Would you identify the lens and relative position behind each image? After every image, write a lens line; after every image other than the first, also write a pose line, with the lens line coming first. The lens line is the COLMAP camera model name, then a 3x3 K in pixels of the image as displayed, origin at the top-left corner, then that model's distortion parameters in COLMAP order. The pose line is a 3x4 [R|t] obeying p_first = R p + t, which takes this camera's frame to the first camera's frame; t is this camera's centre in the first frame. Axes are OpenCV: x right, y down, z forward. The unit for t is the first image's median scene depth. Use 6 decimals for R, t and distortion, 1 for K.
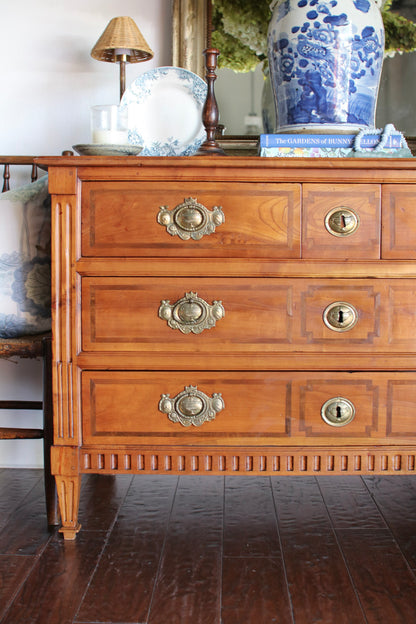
lens RADIAL K [[883.7, 0, 208.0], [0, 883.7, 312.0], [0, 0, 1]] dist [-0.171050, 0.187469]
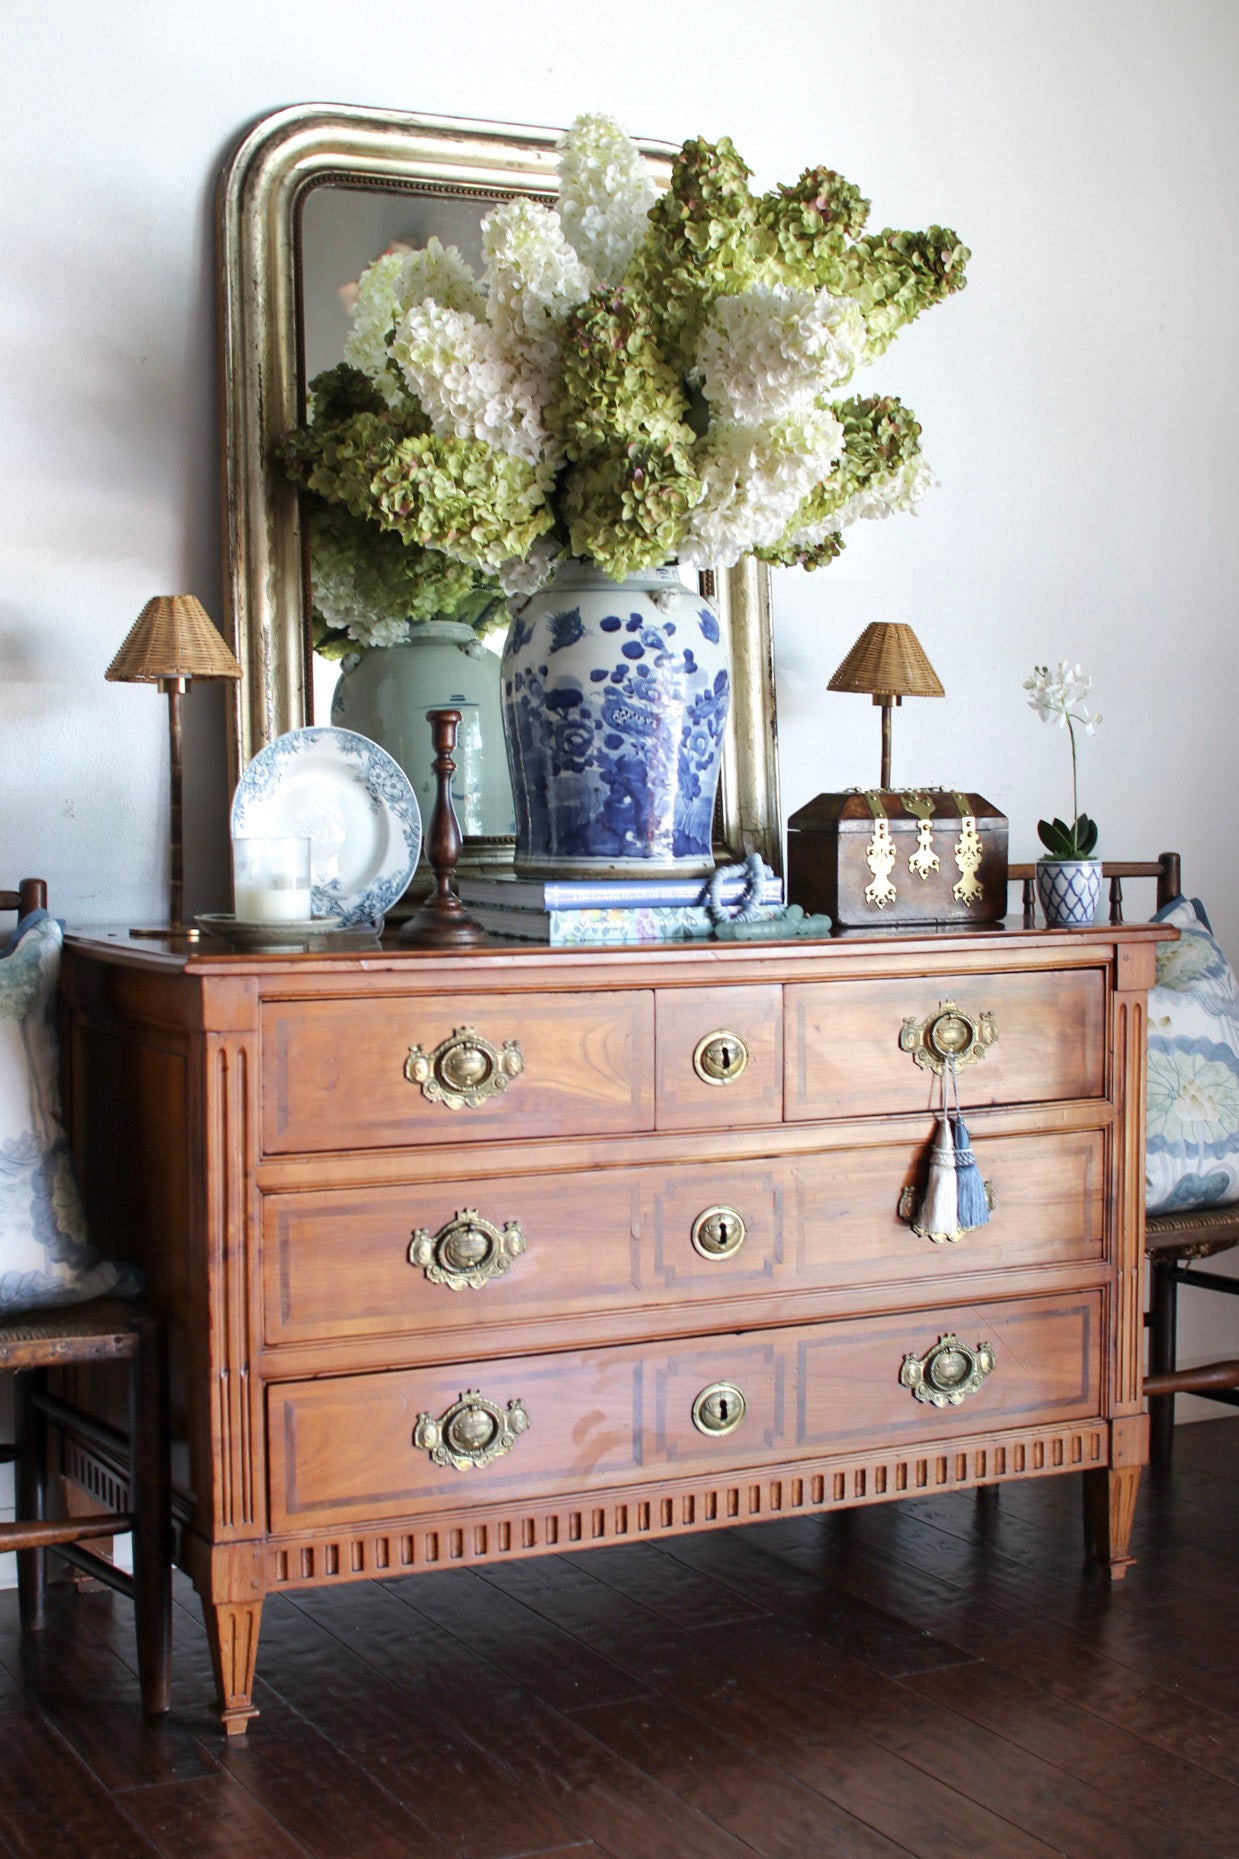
lens RADIAL K [[2677.9, 0, 619.5], [0, 2677.9, 929.5], [0, 0, 1]] dist [-0.172825, 0.186753]
pose [[0.876461, -0.029530, 0.480567, -0.675726], [0.039054, 0.999189, -0.009829, -0.164711], [-0.479887, 0.027383, 0.876903, -0.401497]]
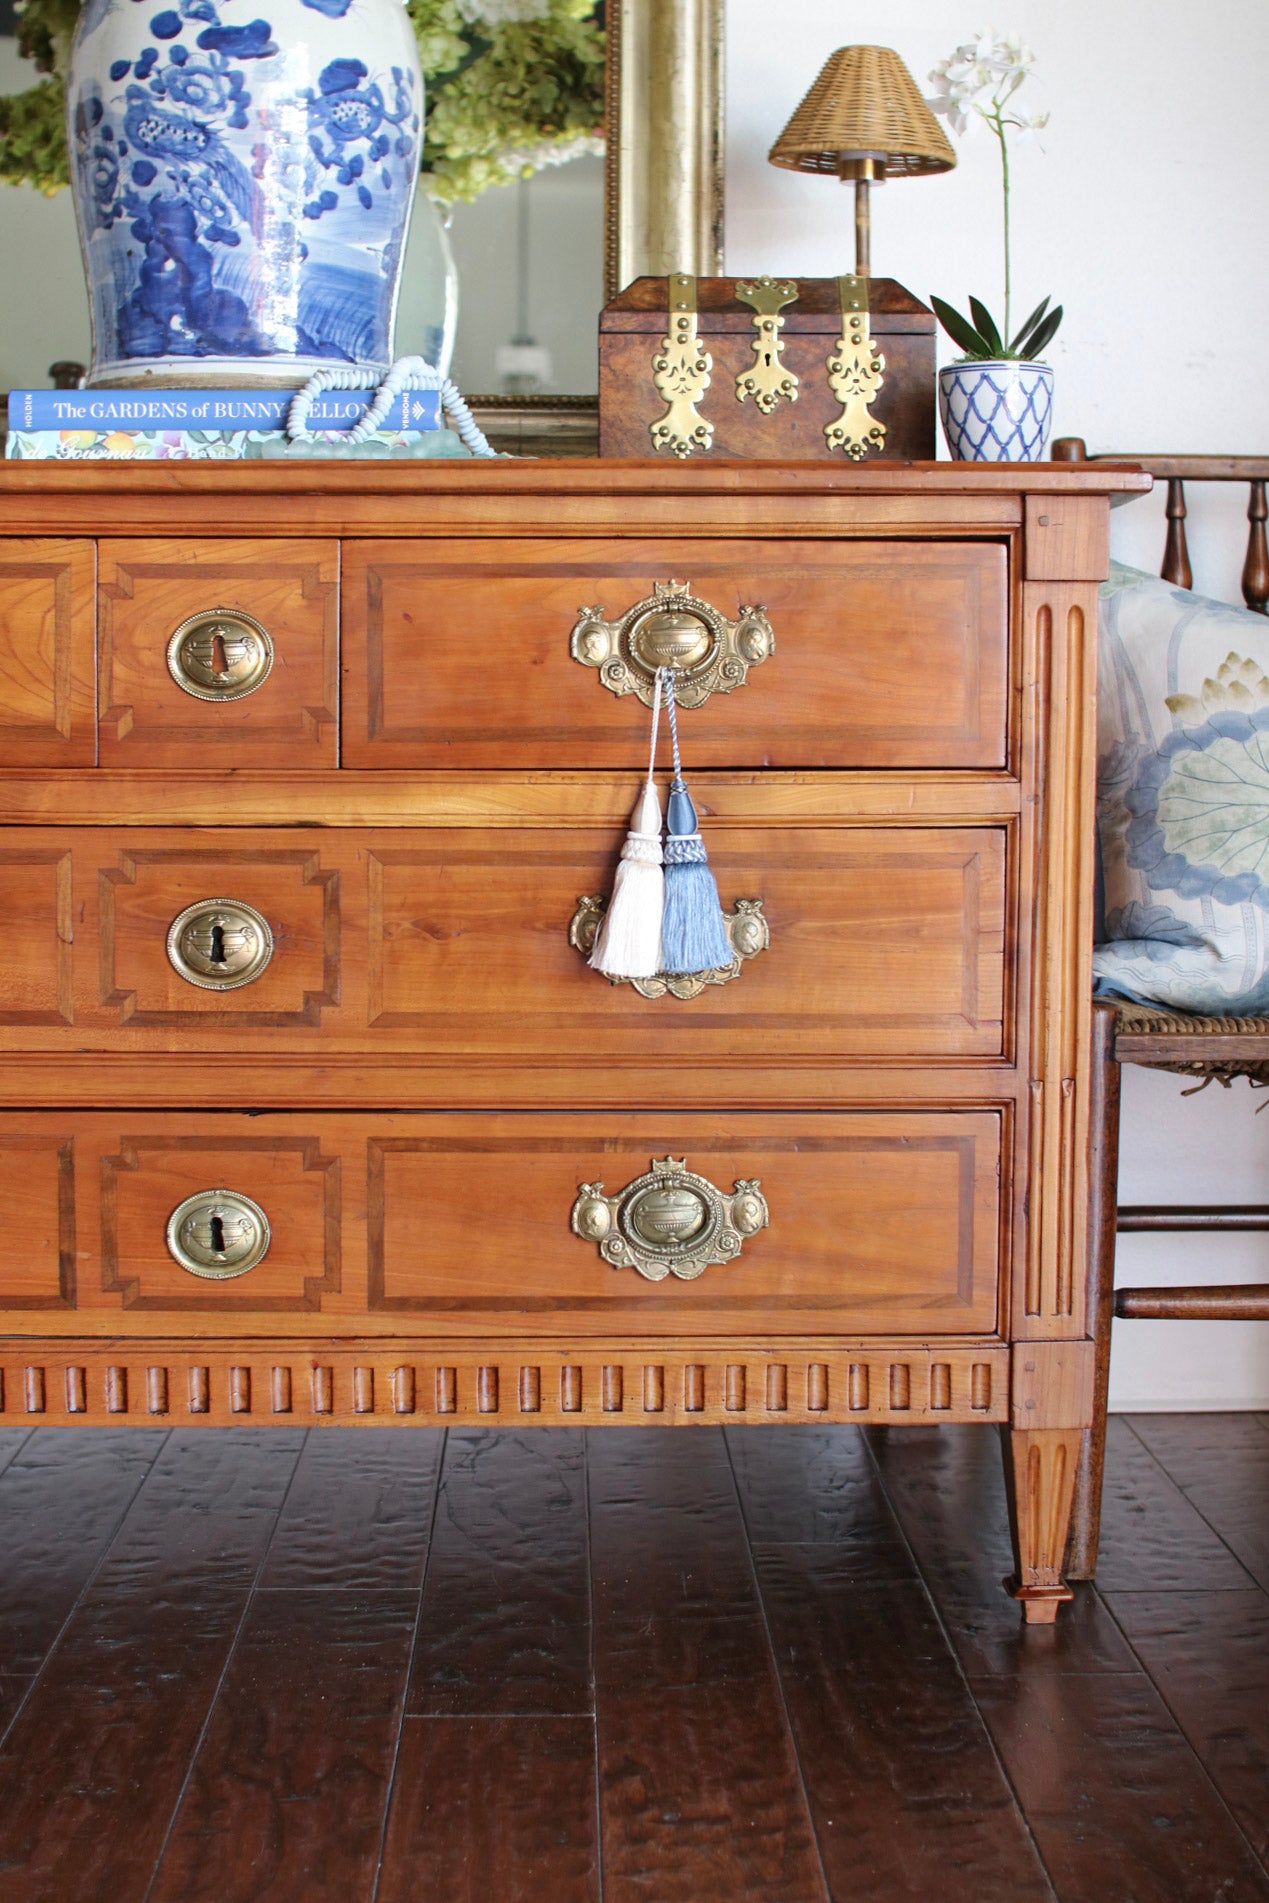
lens RADIAL K [[2659.2, 0, 634.5], [0, 2659.2, 951.5], [0, 0, 1]] dist [-0.179563, 0.245203]
pose [[0.998604, -0.001586, 0.052801, 0.250958], [0.001253, 0.999979, 0.006336, 0.001965], [-0.052810, -0.006261, 0.998585, 0.005986]]
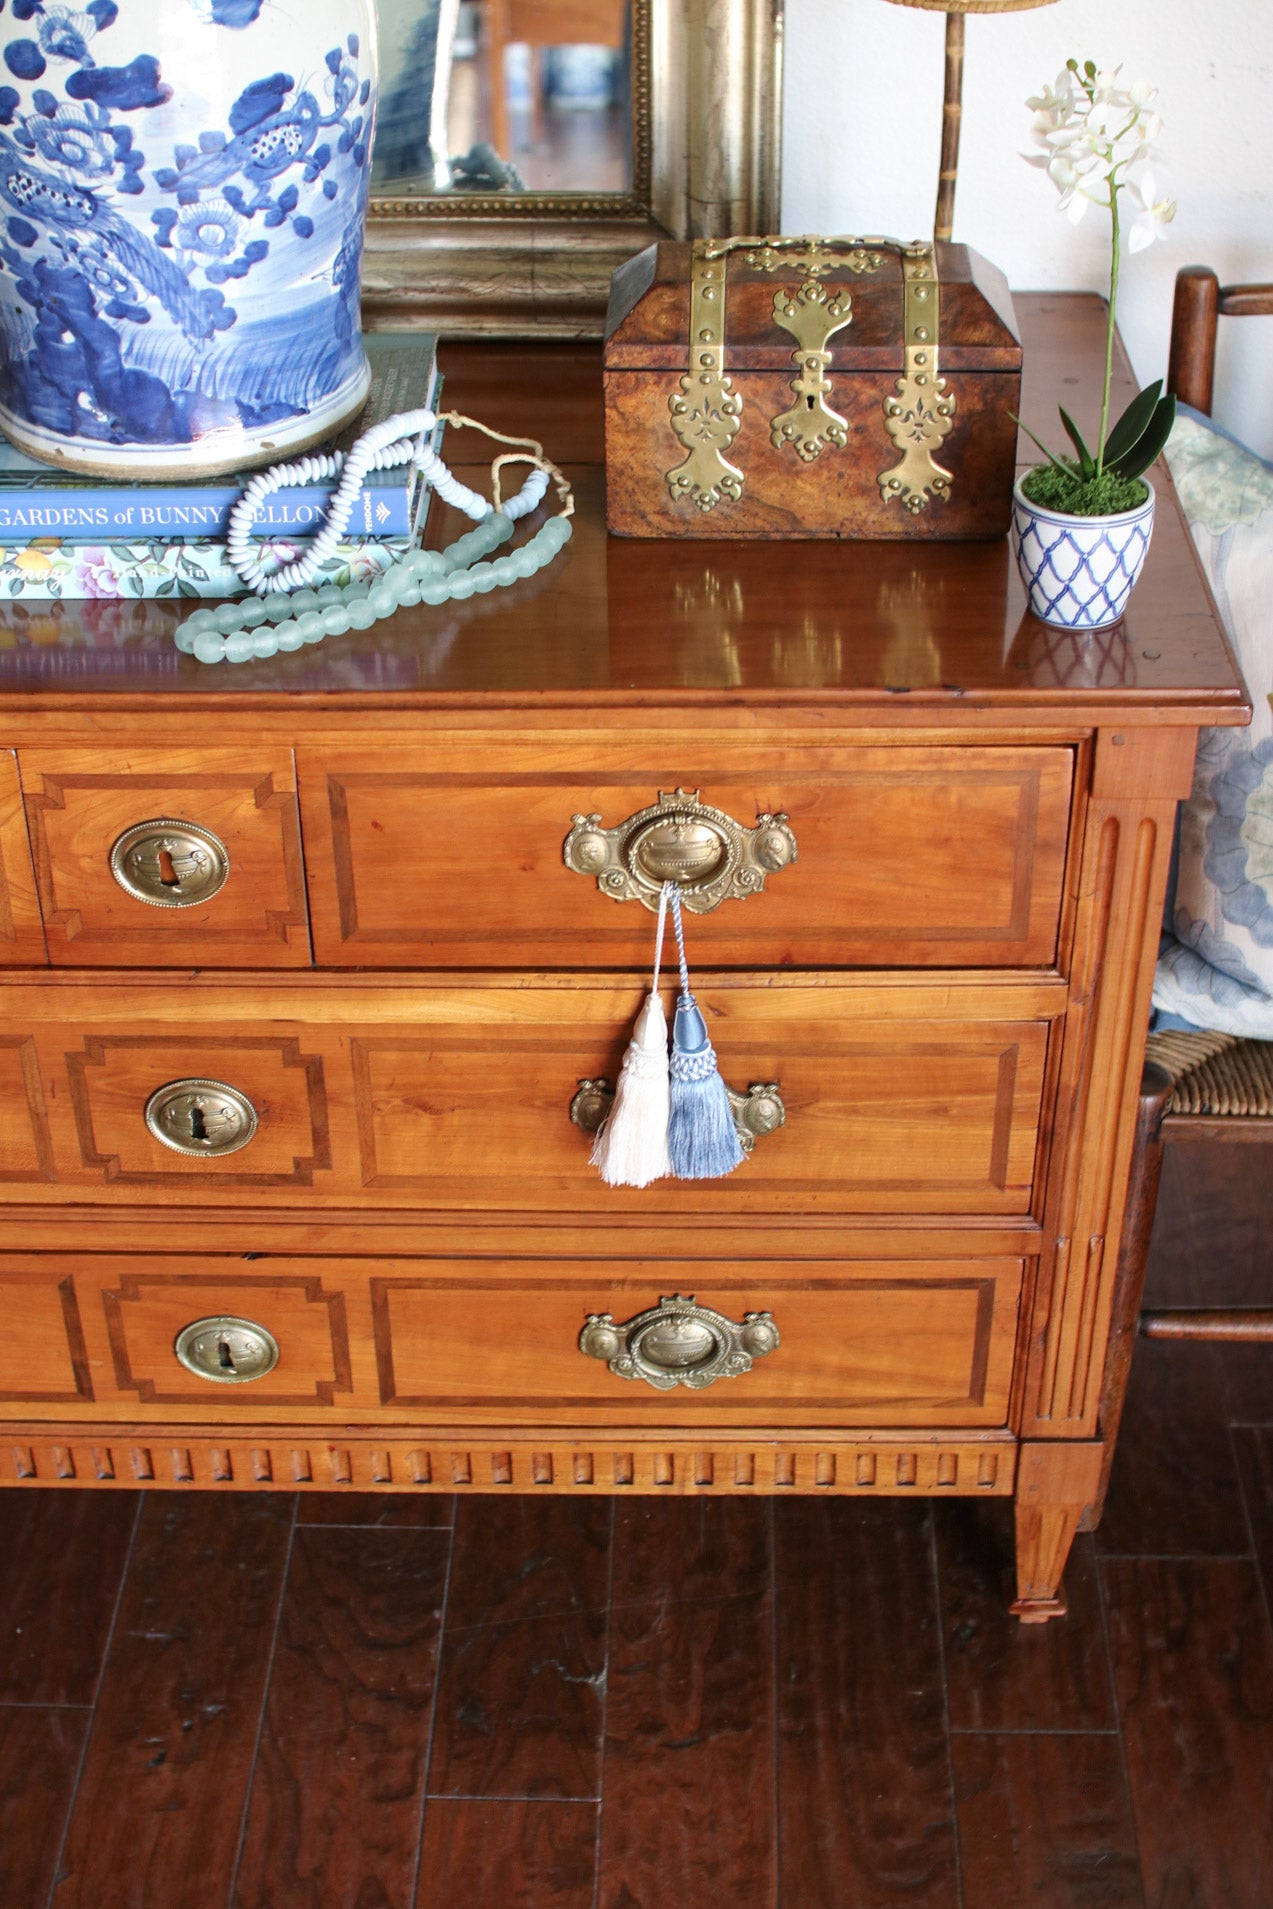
lens RADIAL K [[2667.6, 0, 636.5], [0, 2667.6, 954.5], [0, 0, 1]] dist [-0.179563, 0.245203]
pose [[0.999946, -0.006257, -0.008266, 0.309649], [0.009608, 0.858851, 0.512135, -0.517258], [0.003895, -0.512187, 0.858865, 0.226219]]
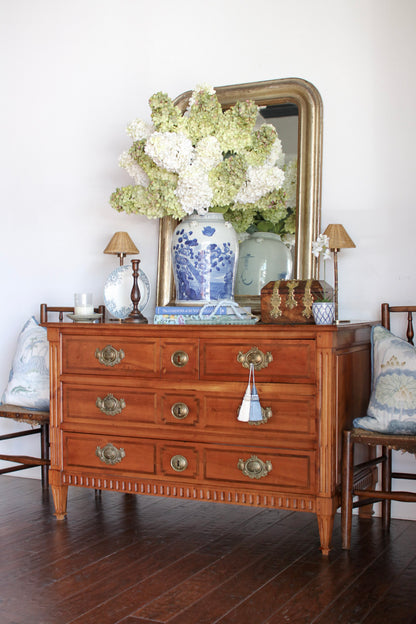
lens RADIAL K [[872.0, 0, 208.0], [0, 872.0, 312.0], [0, 0, 1]] dist [-0.179563, 0.245203]
pose [[0.903035, 0.000298, -0.429566, 0.965916], [-0.024887, 0.998356, -0.051624, -0.106129], [0.428845, 0.057309, 0.901559, -0.598427]]
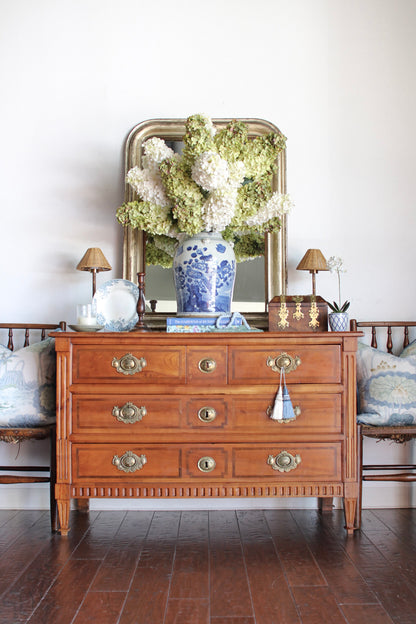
lens RADIAL K [[898.9, 0, 208.0], [0, 898.9, 312.0], [0, 0, 1]] dist [-0.172825, 0.186753]
pose [[0.999590, -0.002925, 0.028469, 0.096926], [0.006551, 0.991735, -0.128136, 0.034136], [-0.027859, 0.128270, 0.991348, -0.960992]]
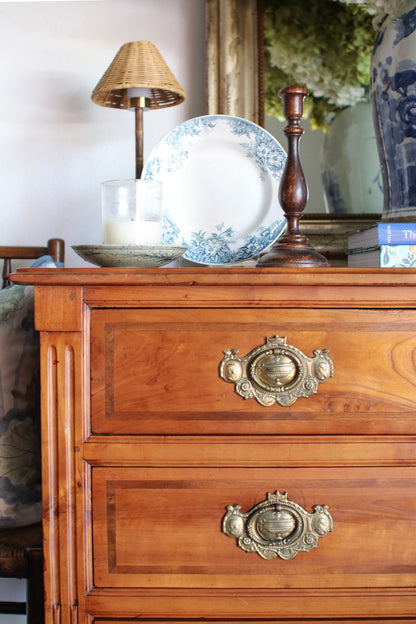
lens RADIAL K [[892.0, 0, 128.3], [0, 892.0, 311.1], [0, 0, 1]] dist [-0.126893, -0.046144]
pose [[0.998803, -0.007926, -0.048273, -0.088646], [0.005307, 0.998519, -0.054153, -0.112355], [0.048631, 0.053832, 0.997365, 0.391196]]
